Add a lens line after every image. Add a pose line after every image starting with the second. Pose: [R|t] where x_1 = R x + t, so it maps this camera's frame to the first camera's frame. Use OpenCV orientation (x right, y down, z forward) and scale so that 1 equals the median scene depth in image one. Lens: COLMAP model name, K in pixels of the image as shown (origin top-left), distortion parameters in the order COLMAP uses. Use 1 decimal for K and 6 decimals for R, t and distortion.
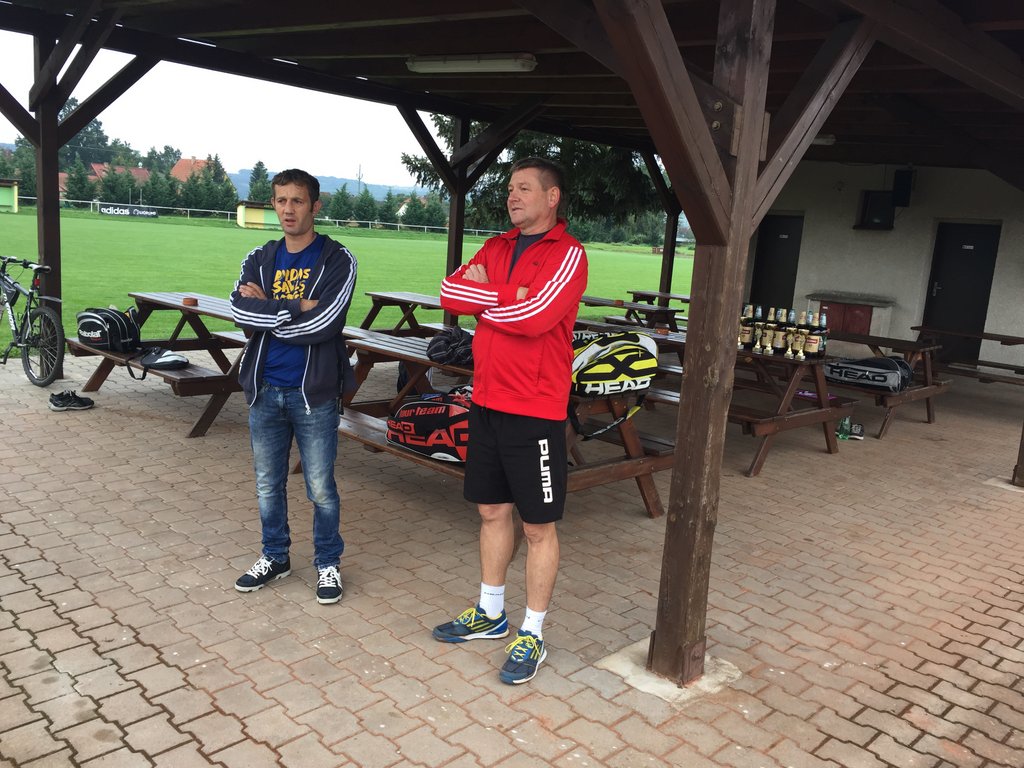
lens RADIAL K [[880.5, 0, 514.6], [0, 880.5, 381.0], [0, 0, 1]] dist [0.090371, -0.129479]
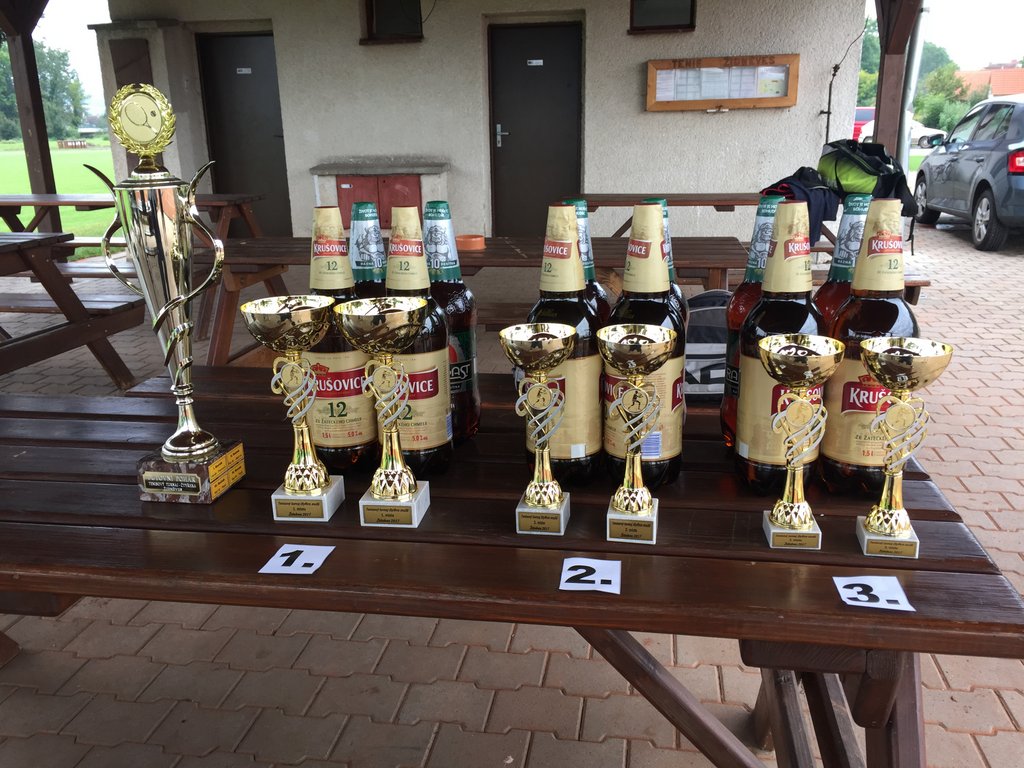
lens RADIAL K [[880.5, 0, 514.6], [0, 880.5, 381.0], [0, 0, 1]] dist [0.090371, -0.129479]
pose [[0.817404, -0.242057, 0.522742, 0.103762], [0.176610, 0.969038, 0.172553, -0.039763], [-0.548324, -0.048724, 0.834845, 0.448968]]
